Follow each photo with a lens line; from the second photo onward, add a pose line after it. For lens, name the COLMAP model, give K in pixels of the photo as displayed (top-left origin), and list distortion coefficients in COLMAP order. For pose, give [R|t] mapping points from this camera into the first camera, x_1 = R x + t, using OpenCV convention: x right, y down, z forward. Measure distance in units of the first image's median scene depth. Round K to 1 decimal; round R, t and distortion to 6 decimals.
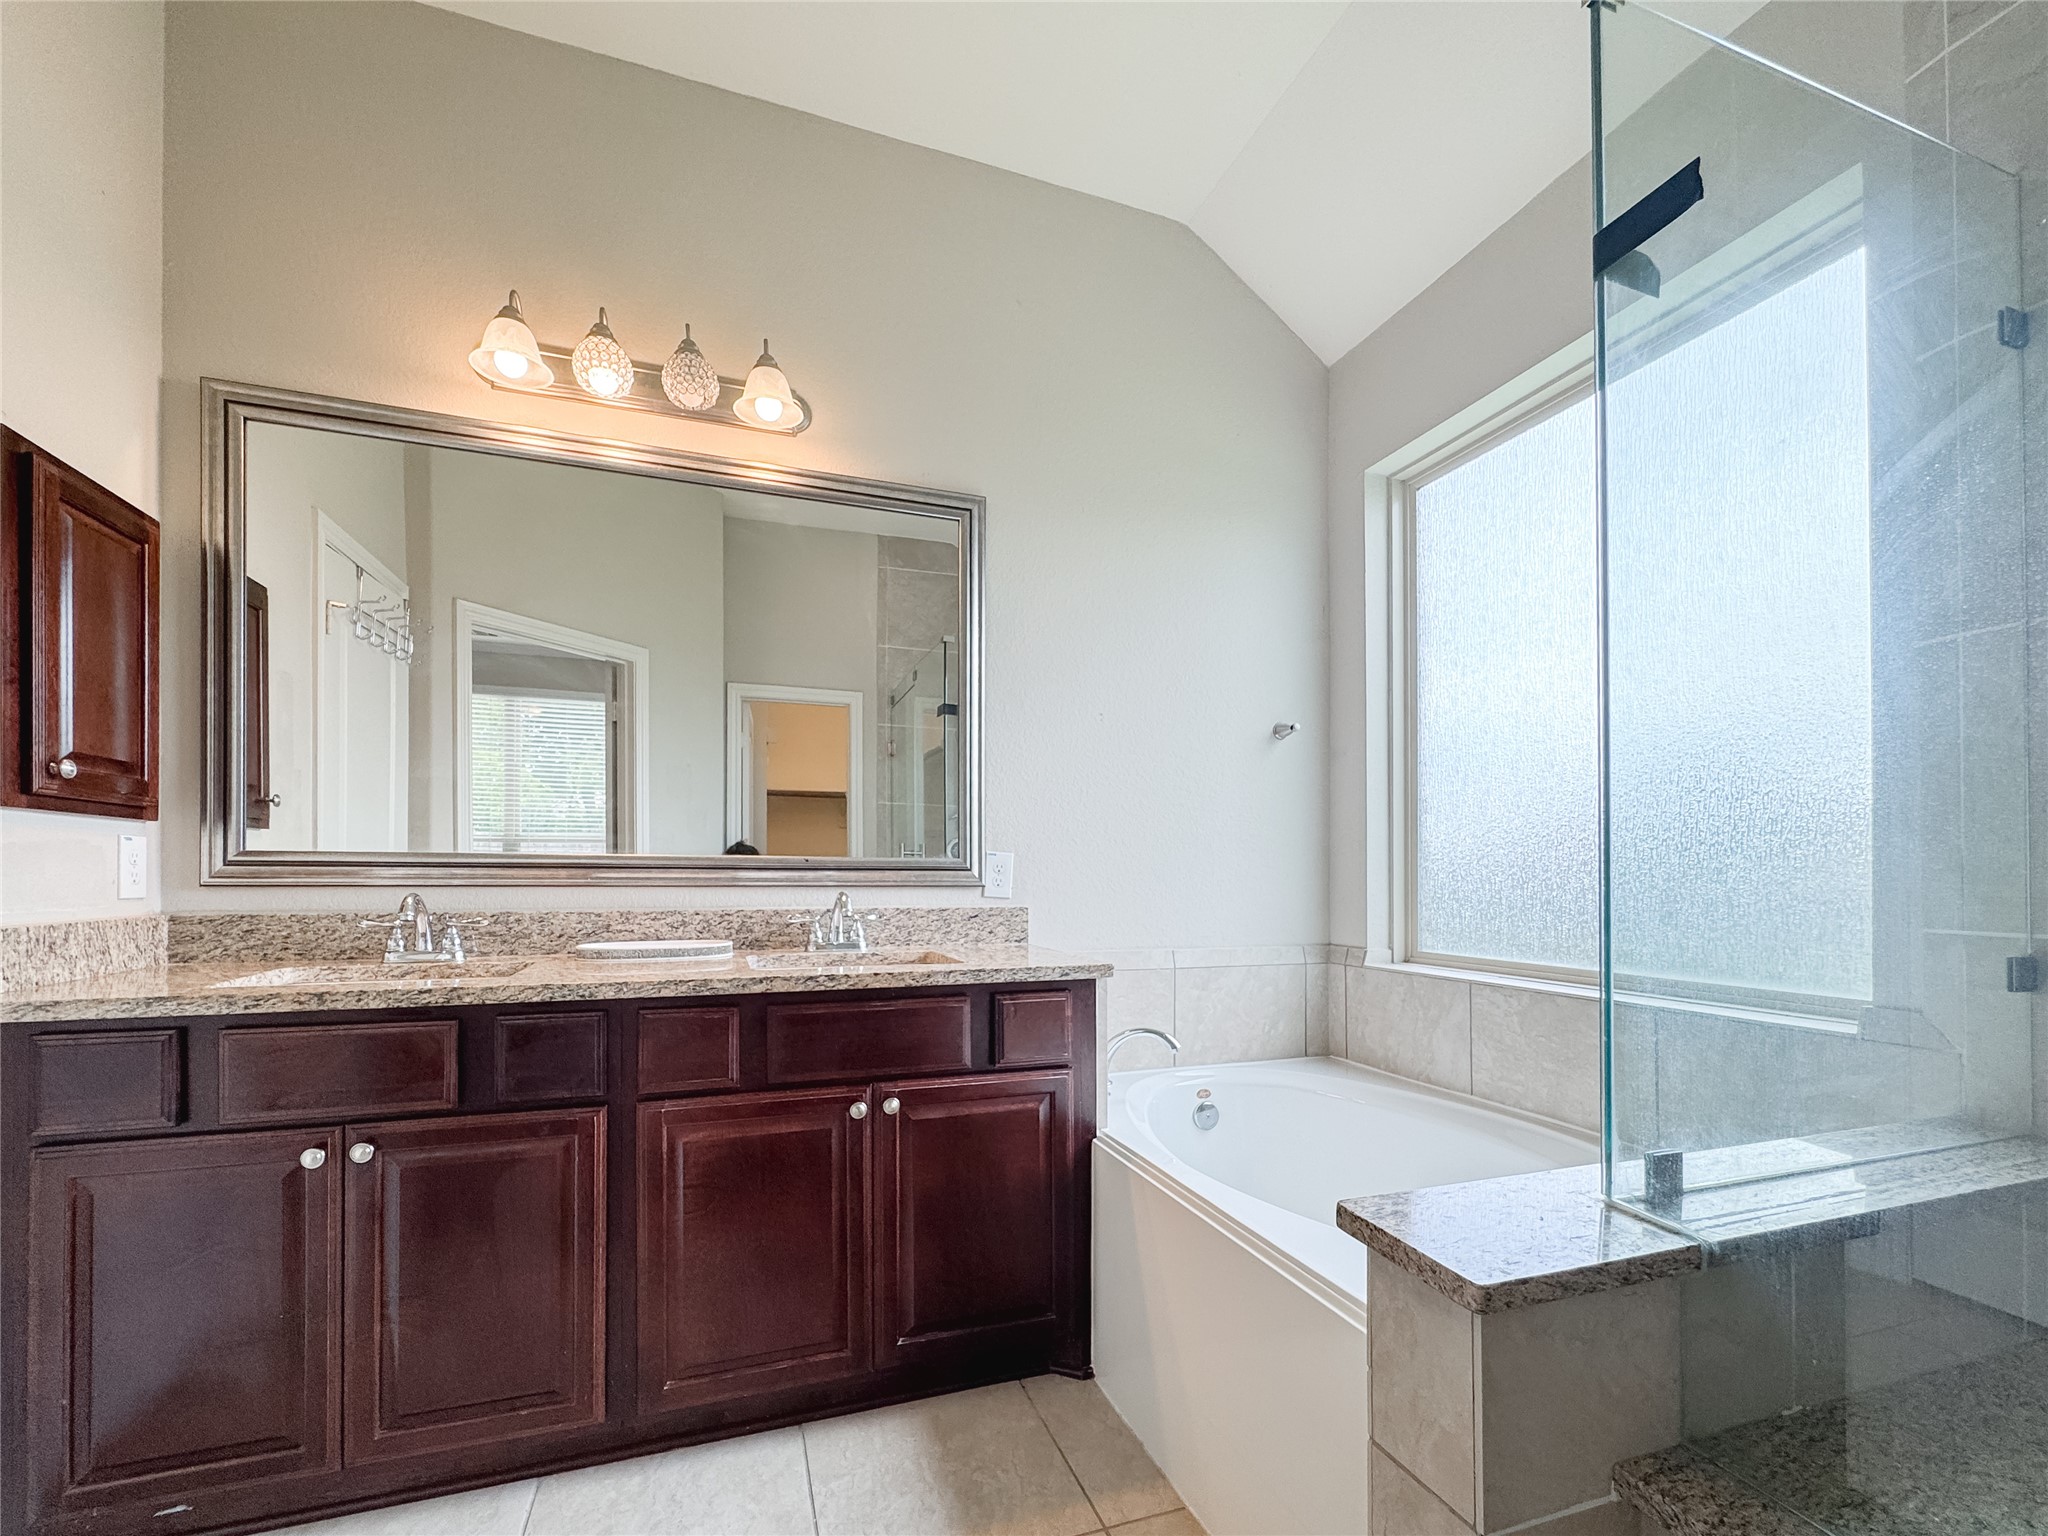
lens RADIAL K [[867.0, 0, 1002.2], [0, 867.0, 874.5], [0, 0, 1]] dist [-0.003544, 0.000131]
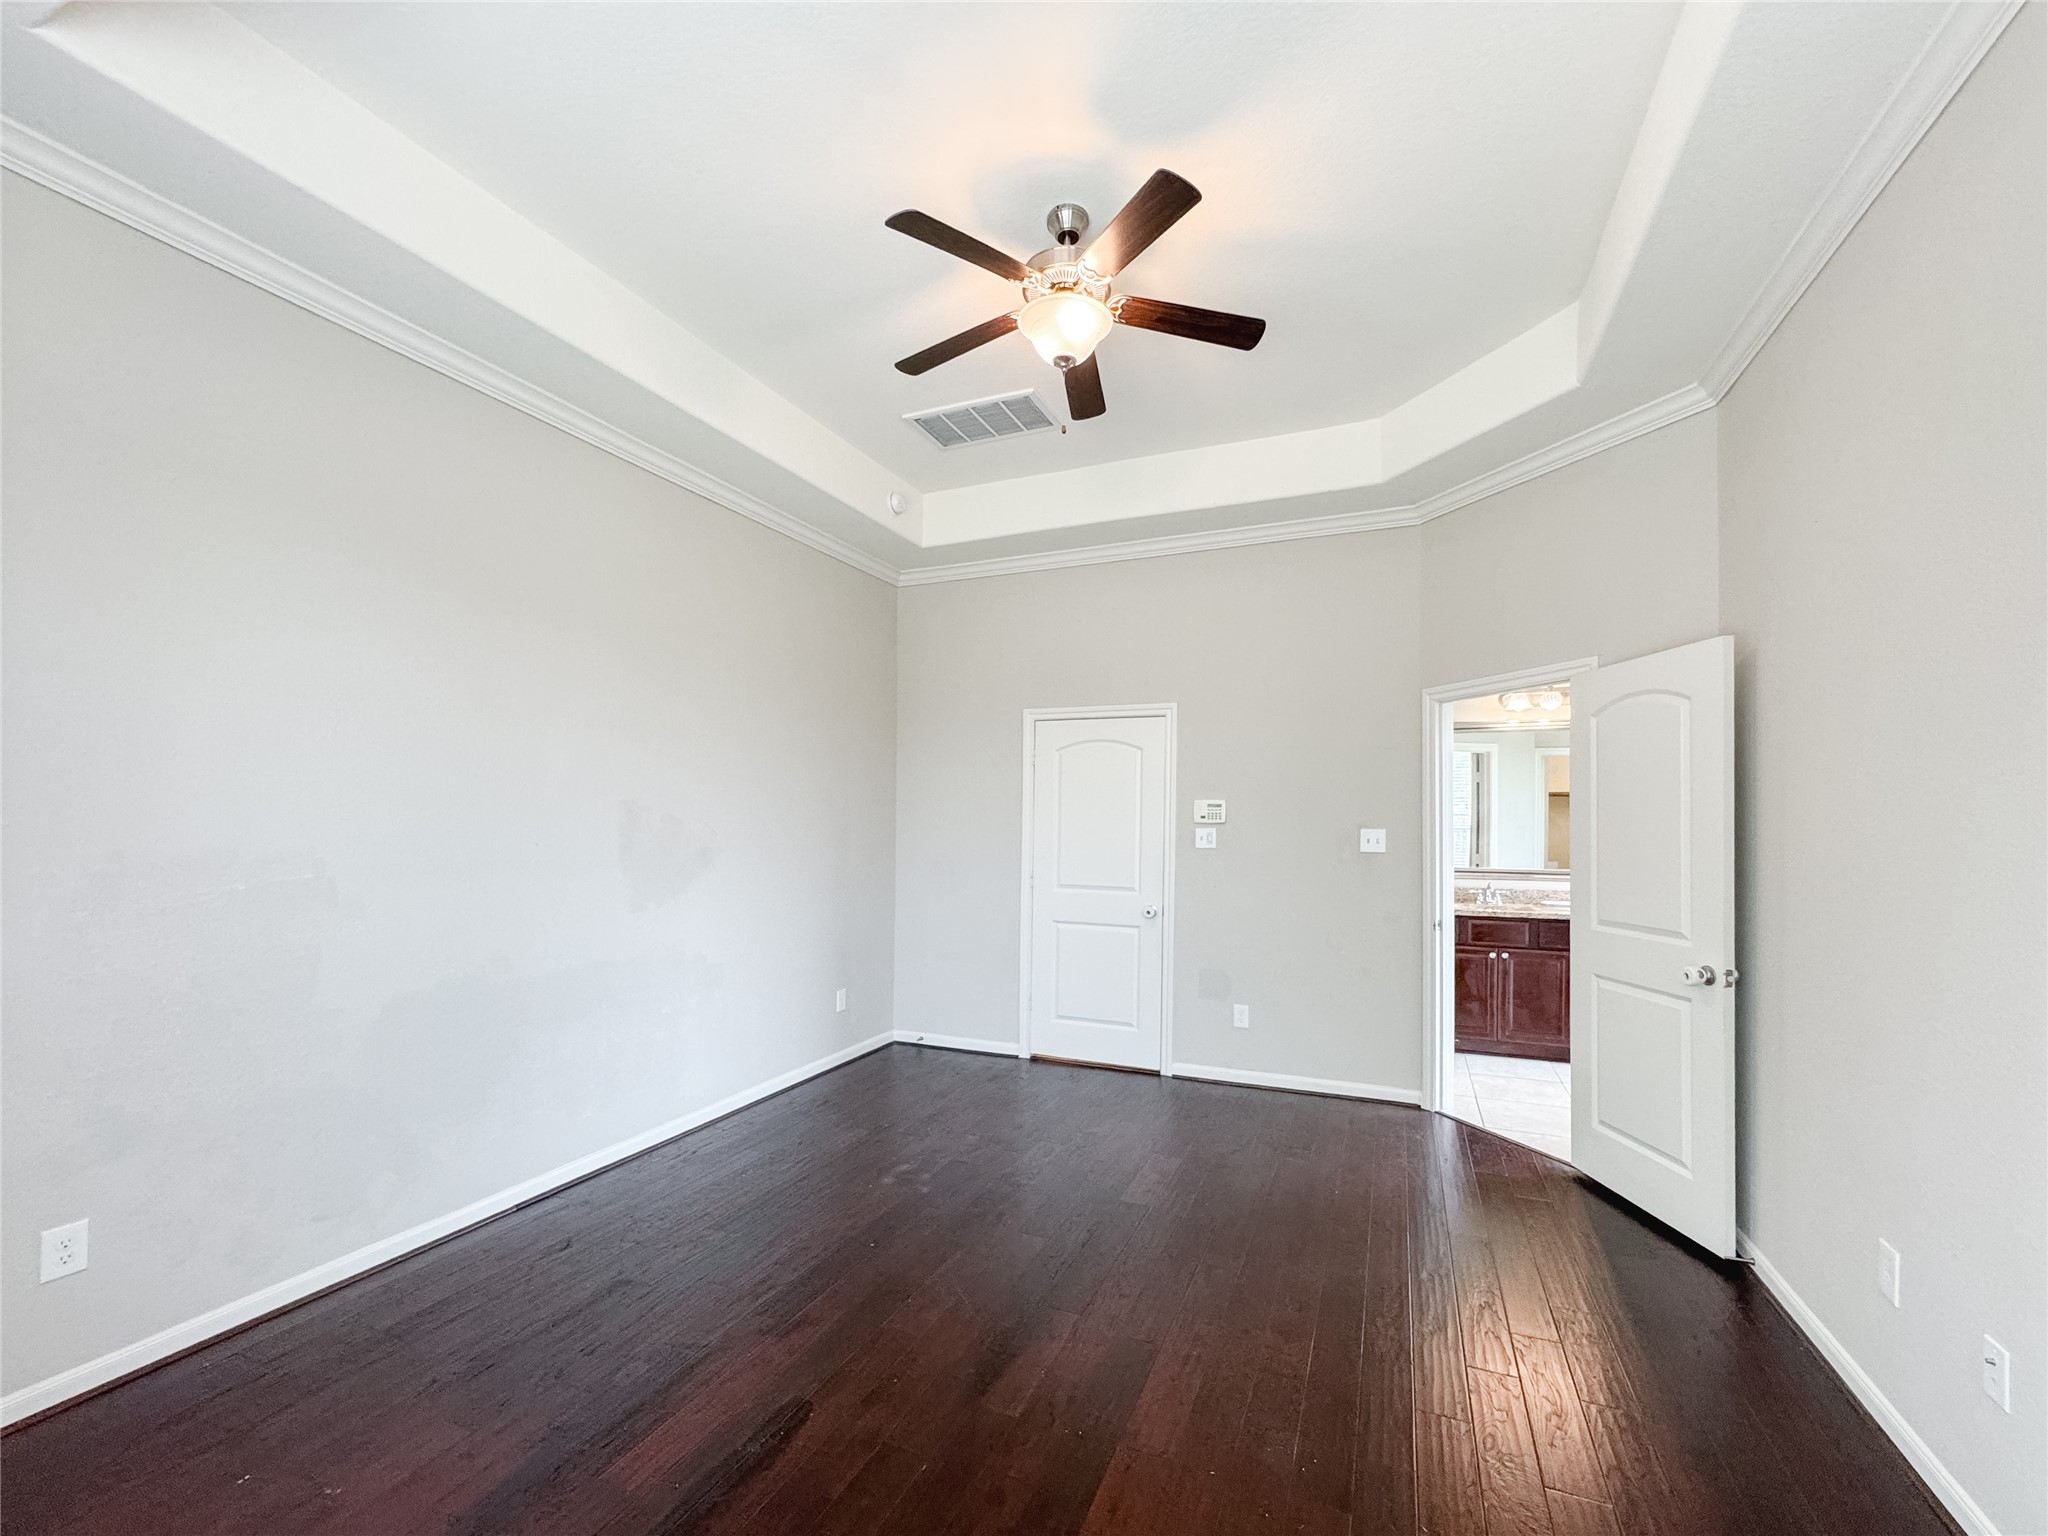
lens RADIAL K [[837.0, 0, 1052.8], [0, 837.0, 797.6], [0, 0, 1]] dist [-0.001046, 0.000609]
pose [[0.754968, -0.016933, -0.655543, 0.113793], [-0.004429, 0.999512, -0.030919, -0.169194], [0.655746, 0.026246, 0.754525, -2.153681]]
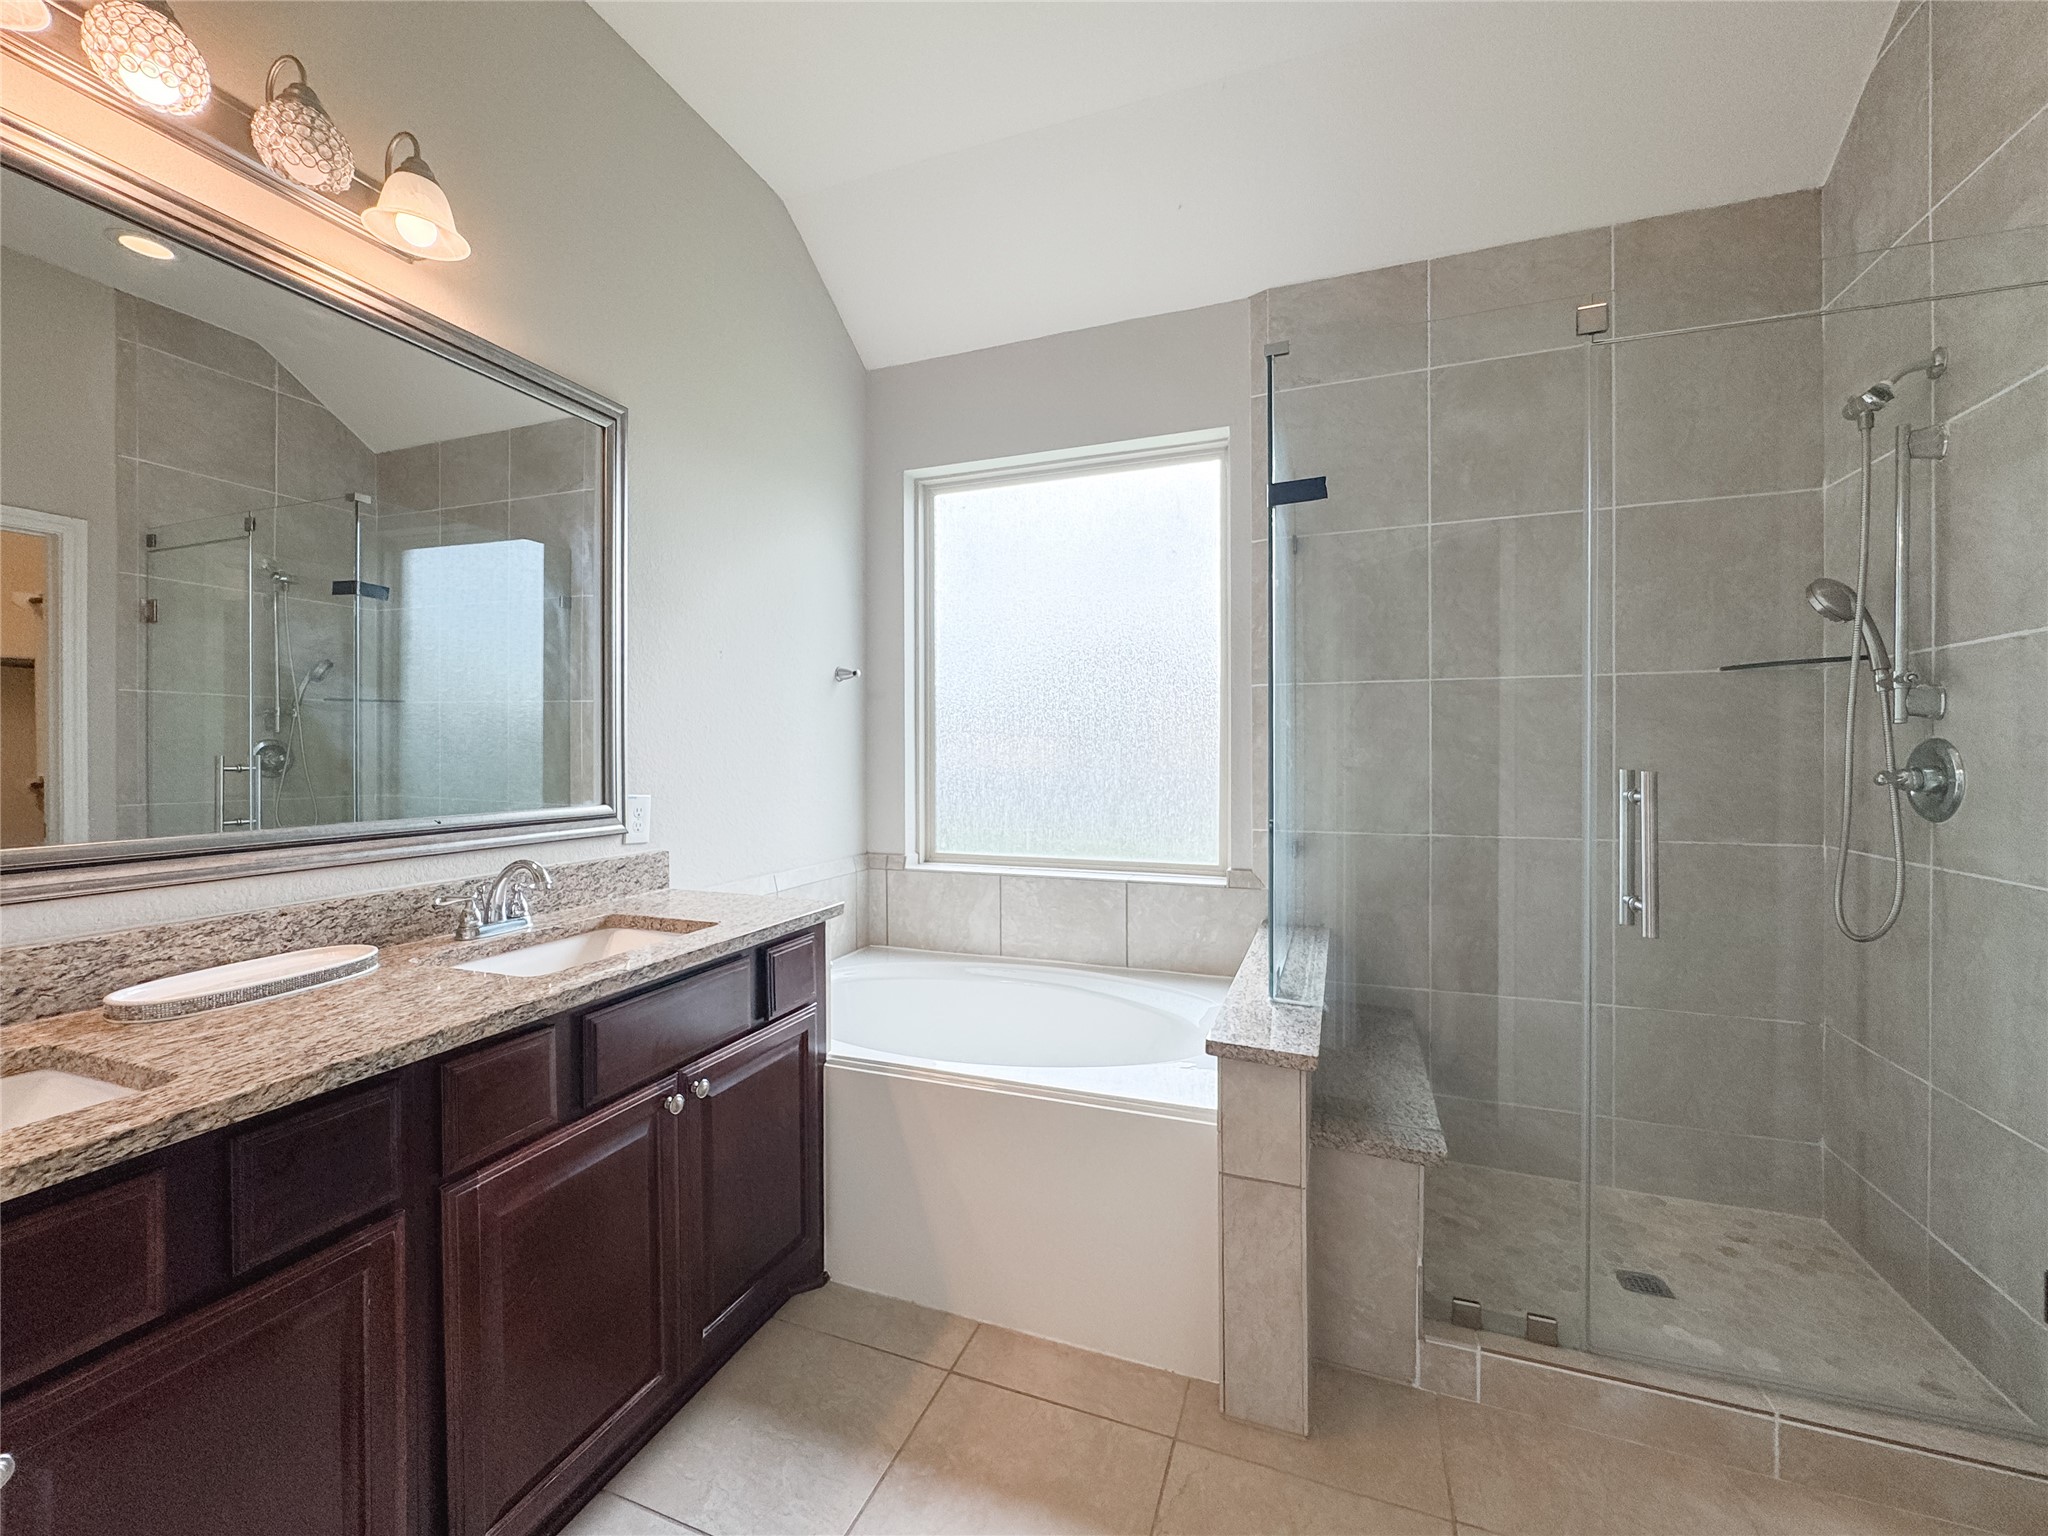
lens RADIAL K [[828.0, 0, 1041.5], [0, 828.0, 768.3], [0, 0, 1]] dist [-0.003202, 0.000151]
pose [[0.629914, -0.020974, 0.776382, -0.506761], [0.006317, 0.999741, 0.021882, -0.085560], [-0.776639, -0.008879, 0.629883, 0.129266]]
